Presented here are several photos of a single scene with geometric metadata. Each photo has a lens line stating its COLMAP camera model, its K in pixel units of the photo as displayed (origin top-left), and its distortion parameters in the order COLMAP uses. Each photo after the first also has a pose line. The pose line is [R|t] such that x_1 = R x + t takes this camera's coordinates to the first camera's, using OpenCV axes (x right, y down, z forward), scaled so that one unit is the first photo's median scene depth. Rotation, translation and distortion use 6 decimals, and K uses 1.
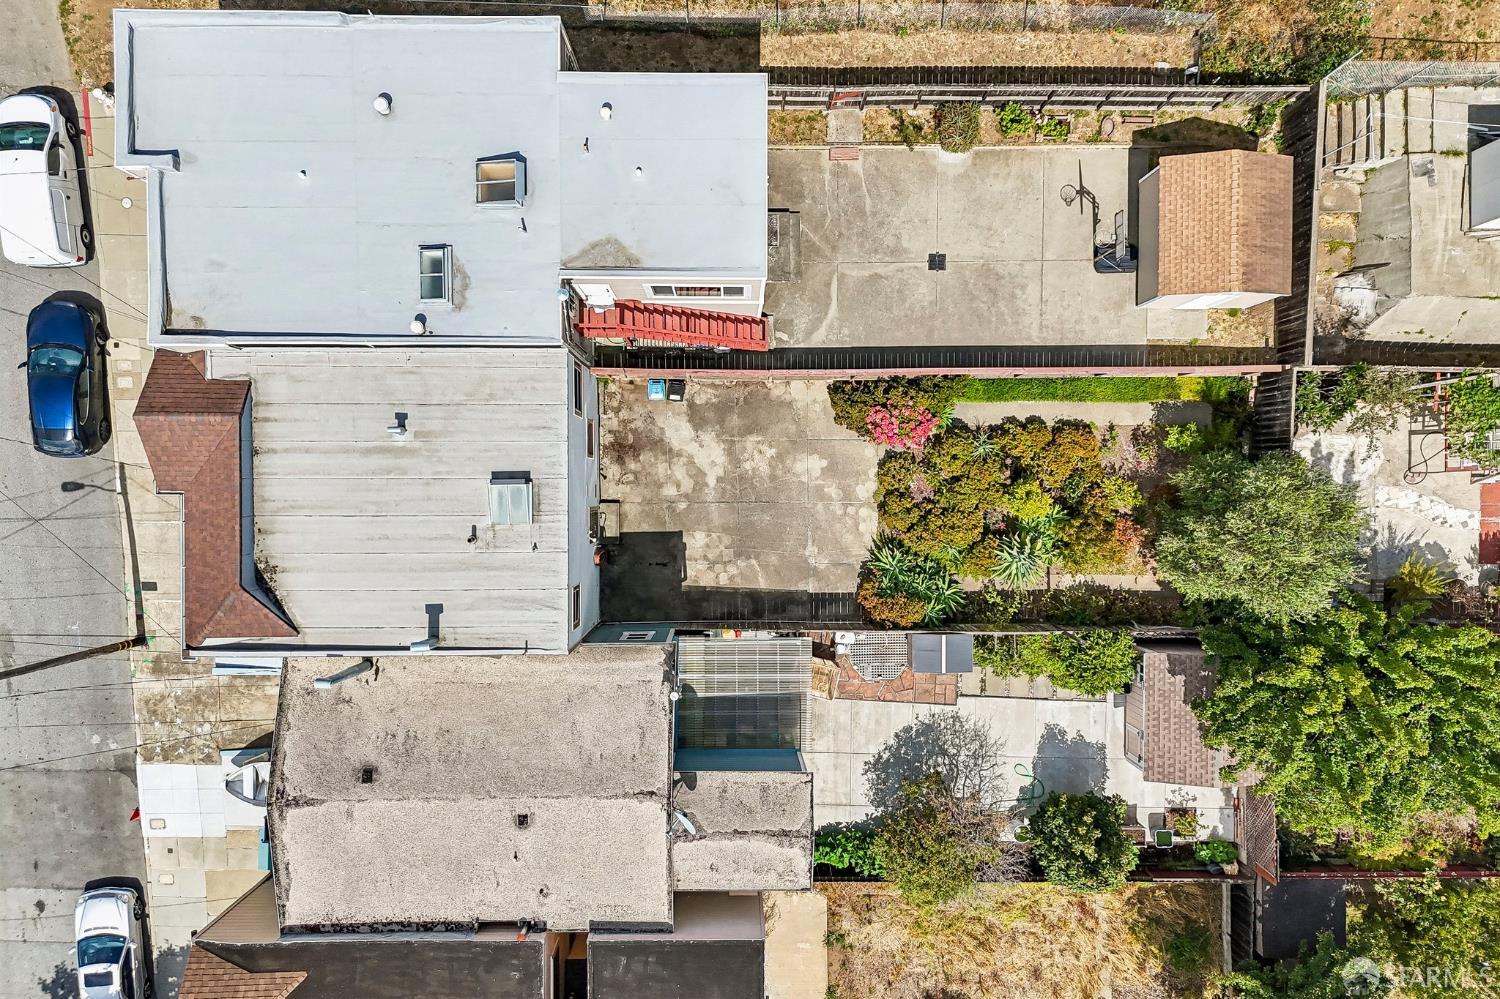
lens RADIAL K [[1111.6, 0, 750.0], [0, 1111.6, 499.5], [0, 0, 1]] dist [0.065620, -0.064078]
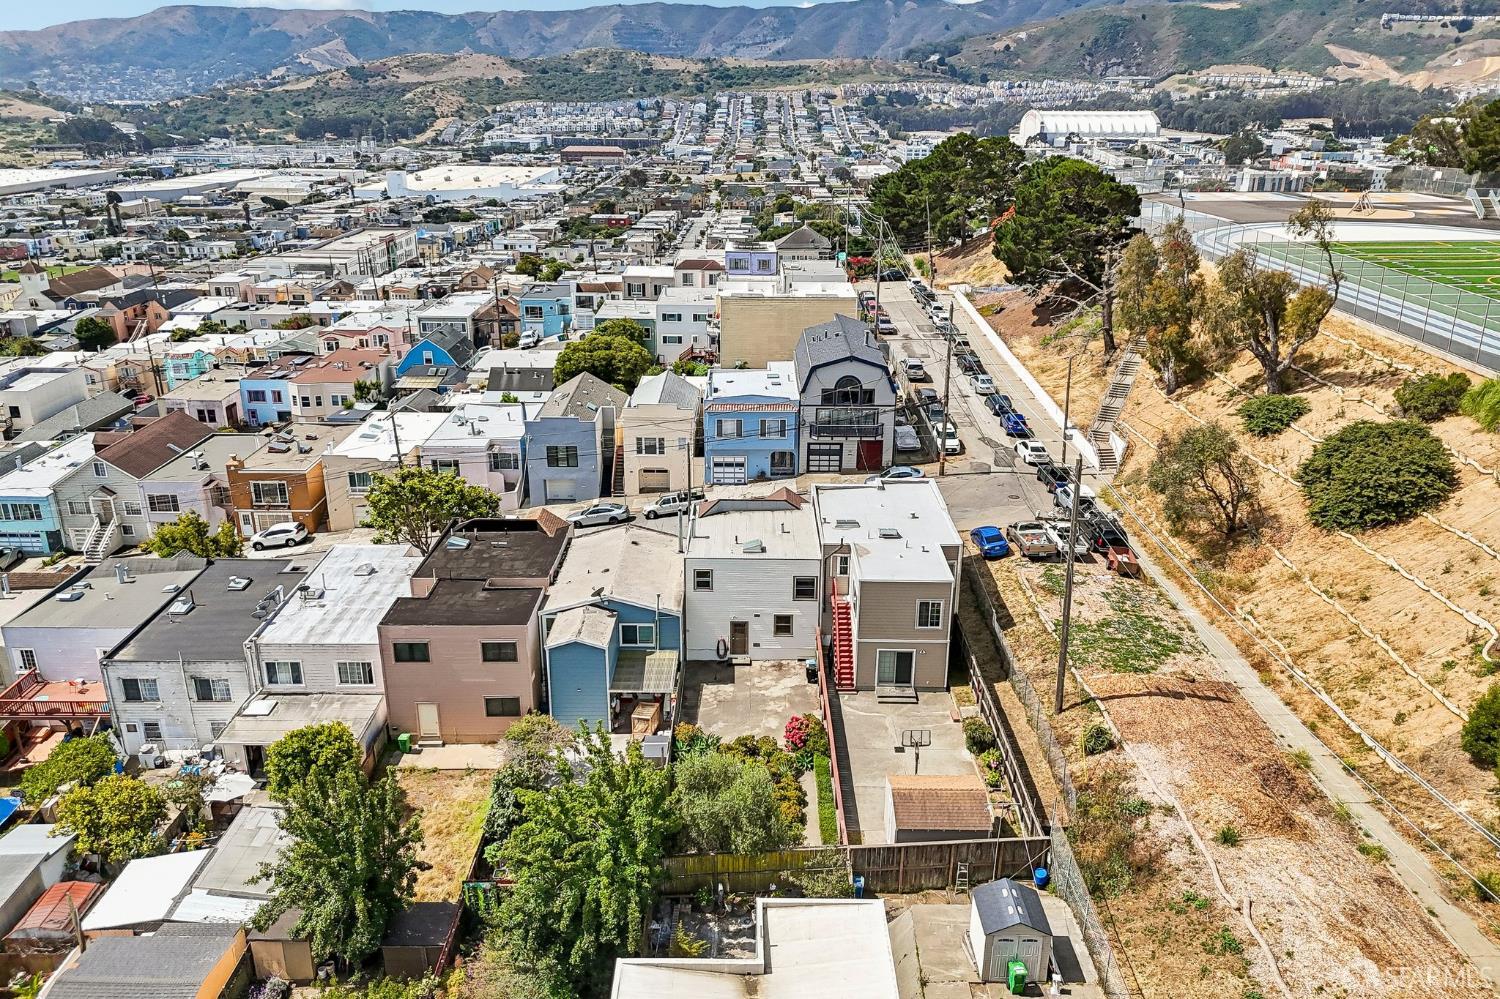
lens RADIAL K [[1111.6, 0, 750.0], [0, 1111.6, 499.5], [0, 0, 1]] dist [0.065620, -0.064078]
pose [[0.006483, 0.328257, -0.944566, 1.543699], [-0.999370, -0.030831, -0.017574, 0.042592], [-0.034891, 0.944085, 0.327851, 0.126062]]
